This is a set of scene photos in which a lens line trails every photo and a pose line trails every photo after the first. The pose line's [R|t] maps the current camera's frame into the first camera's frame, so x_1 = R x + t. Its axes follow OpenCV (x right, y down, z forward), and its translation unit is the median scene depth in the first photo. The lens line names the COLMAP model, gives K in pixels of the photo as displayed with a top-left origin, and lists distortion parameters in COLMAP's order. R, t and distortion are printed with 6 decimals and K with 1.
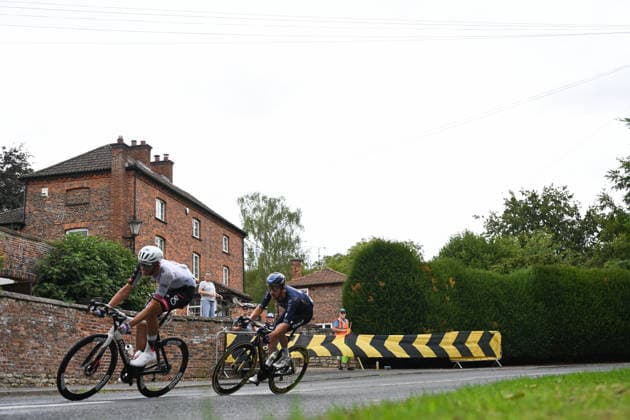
lens RADIAL K [[805.6, 0, 315.0], [0, 805.6, 210.0], [0, 0, 1]] dist [0.006099, -0.011316]
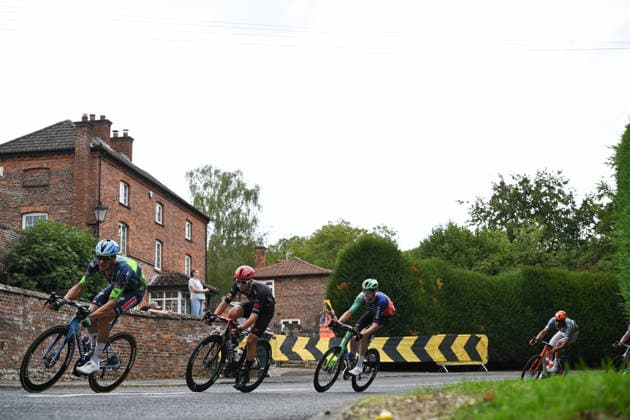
lens RADIAL K [[981.6, 0, 315.0], [0, 981.6, 210.0], [0, 0, 1]] dist [-0.015253, 0.018453]
pose [[0.997970, 0.029743, 0.056311, -0.035797], [-0.031599, 0.998977, 0.032363, -0.023687], [-0.055290, -0.034077, 0.997889, -0.121459]]
